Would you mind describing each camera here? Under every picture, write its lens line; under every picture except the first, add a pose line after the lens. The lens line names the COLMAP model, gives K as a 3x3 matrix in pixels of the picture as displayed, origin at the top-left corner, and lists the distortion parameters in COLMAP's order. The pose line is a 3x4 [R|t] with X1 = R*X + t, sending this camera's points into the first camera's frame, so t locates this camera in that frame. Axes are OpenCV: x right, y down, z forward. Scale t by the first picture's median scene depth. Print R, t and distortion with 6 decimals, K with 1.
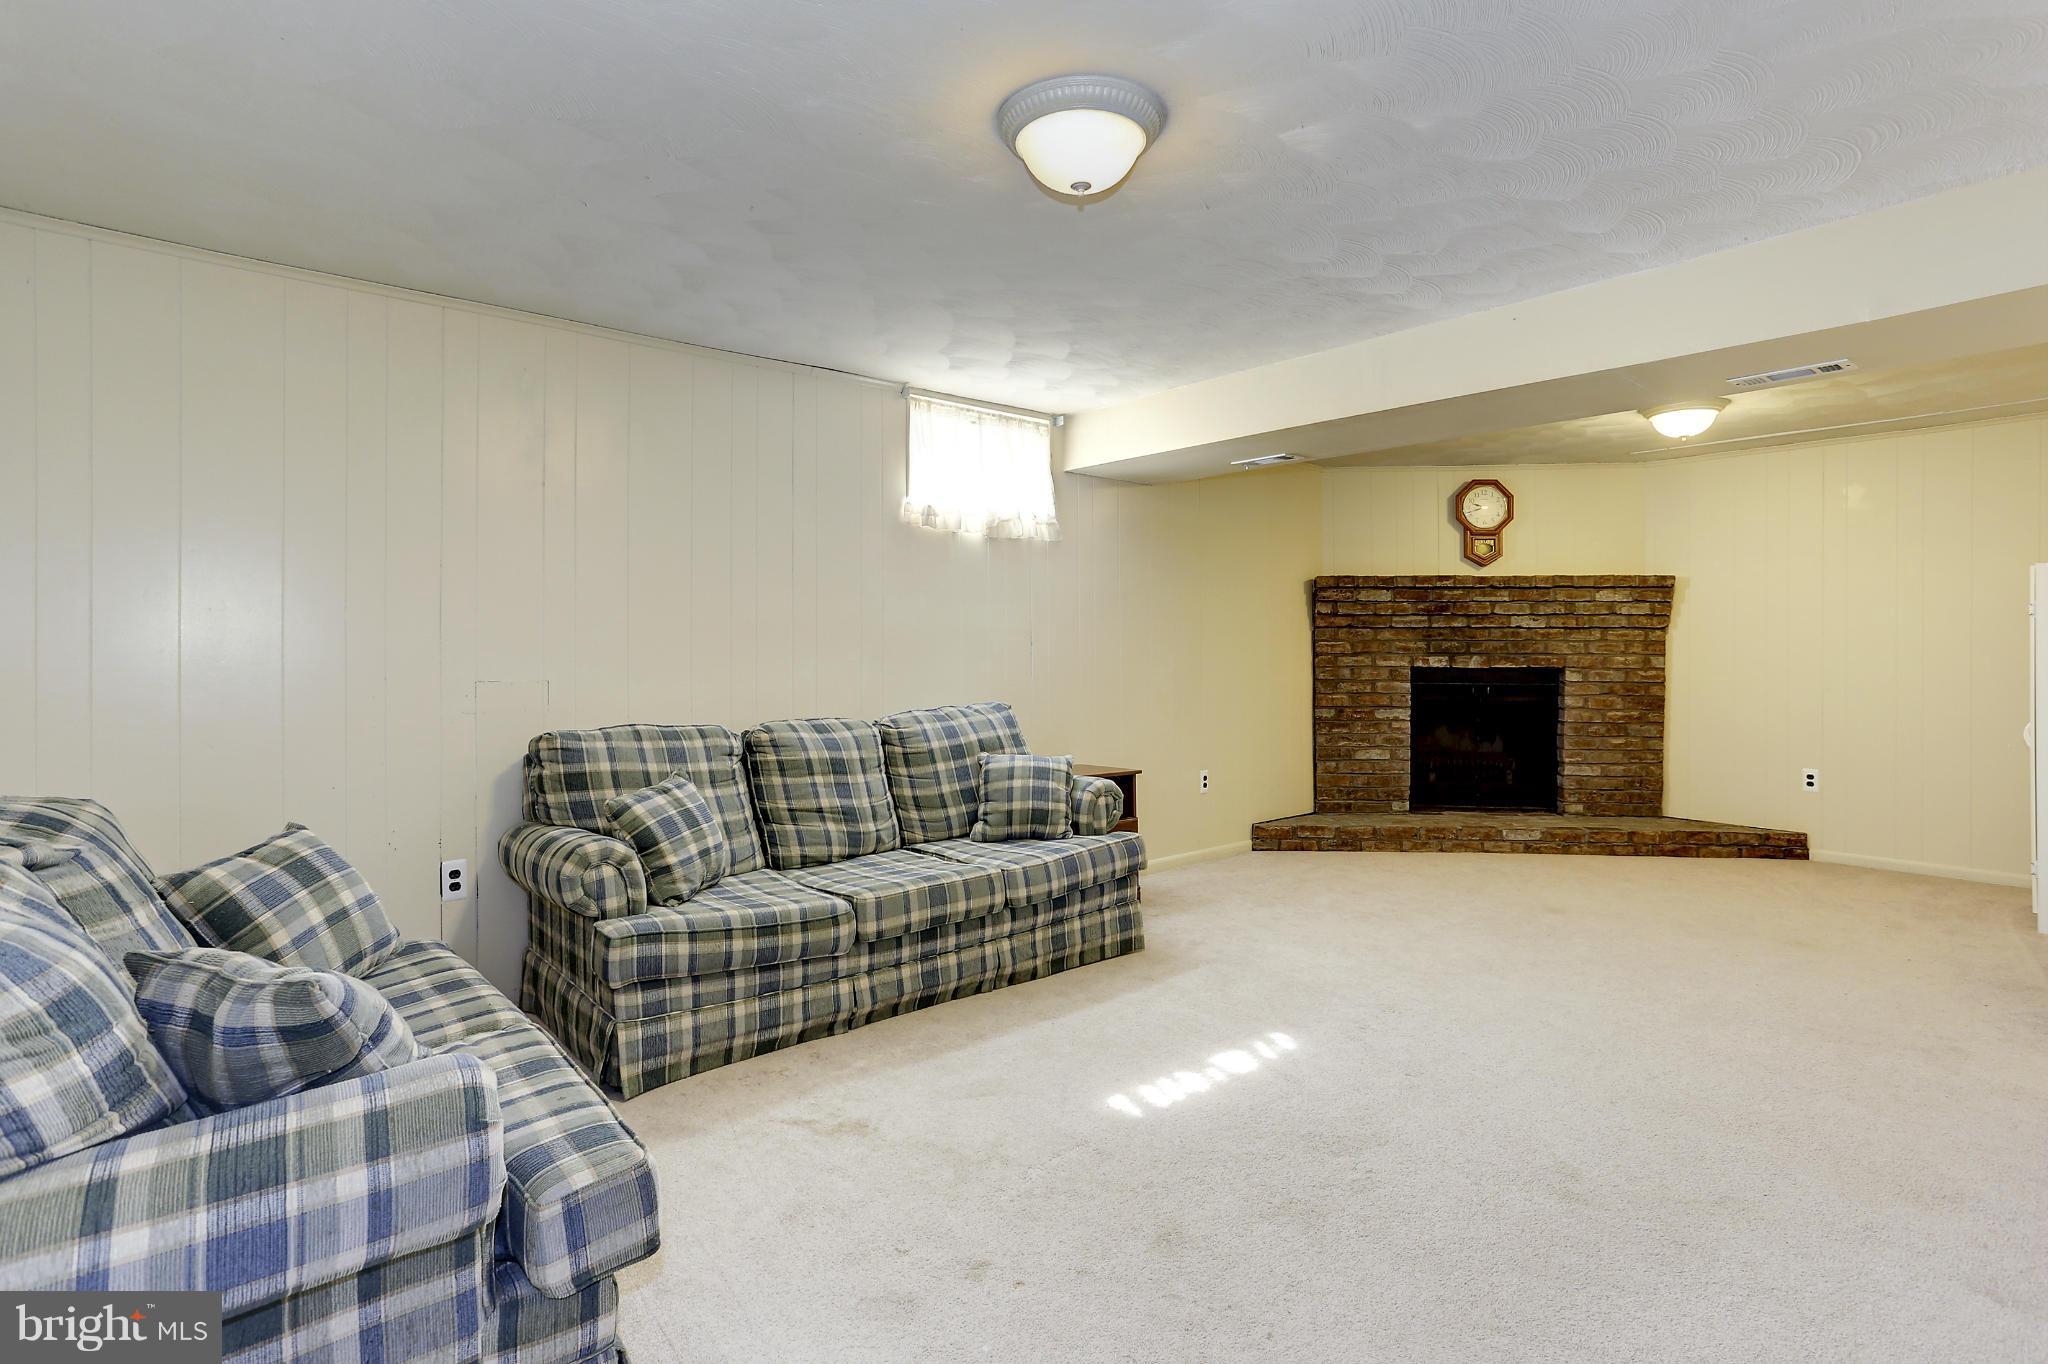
lens RADIAL K [[1007.6, 0, 1090.7], [0, 1007.6, 643.5], [0, 0, 1]] dist [0.036862, 0.003462]
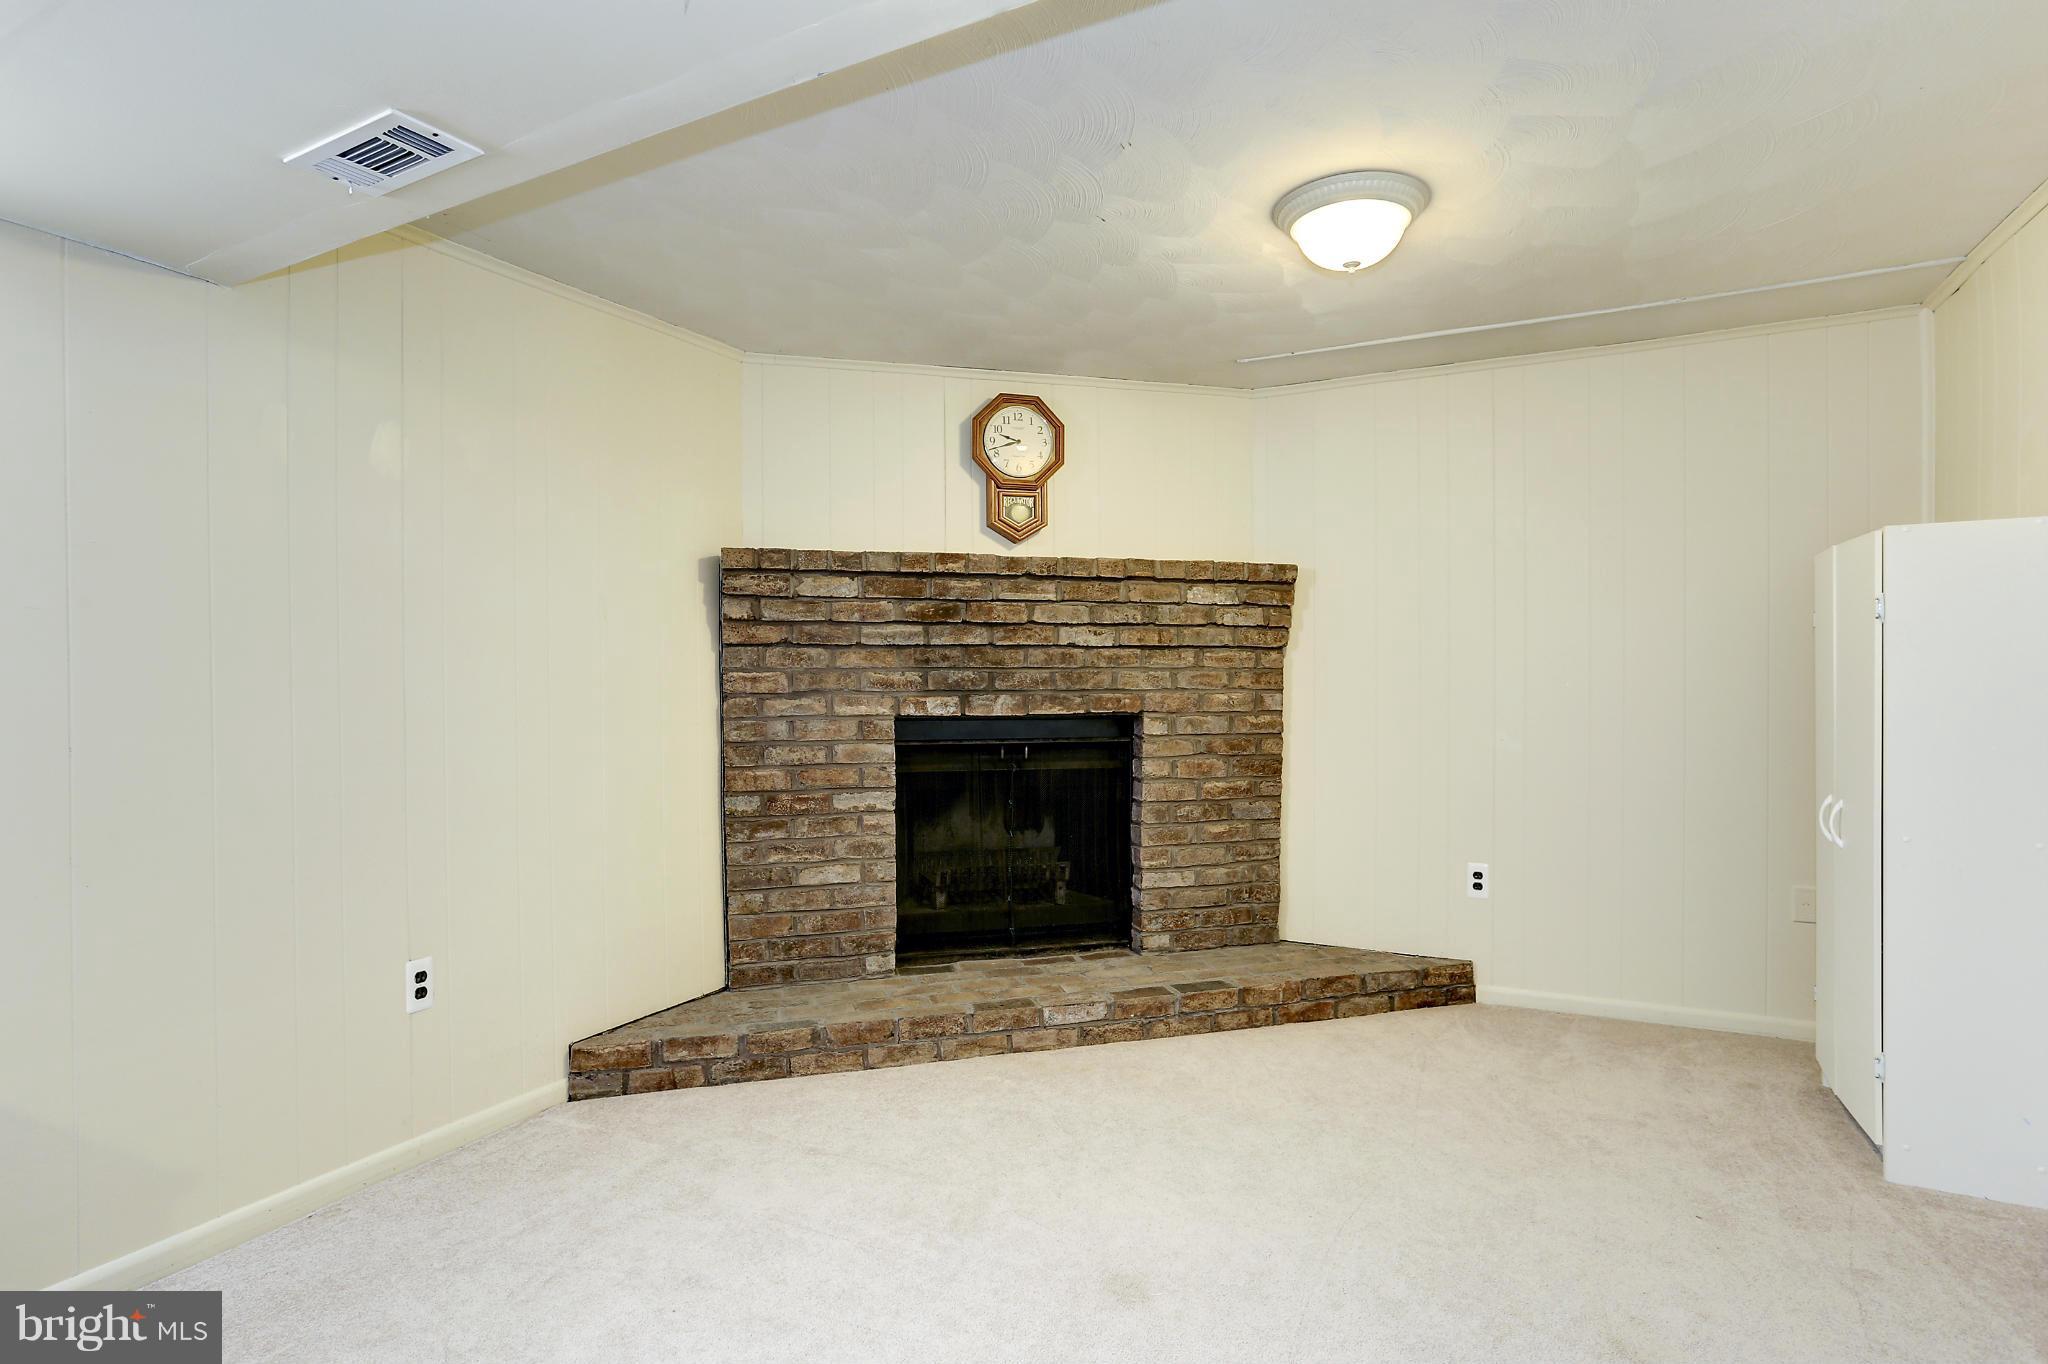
lens RADIAL K [[1007.6, 0, 1027.5], [0, 1007.6, 669.9], [0, 0, 1]] dist [0.036862, 0.003462]
pose [[0.946668, -0.003849, 0.322186, 0.207410], [0.003471, 0.999992, 0.001748, -0.003024], [-0.322191, -0.000536, 0.946675, 0.451157]]
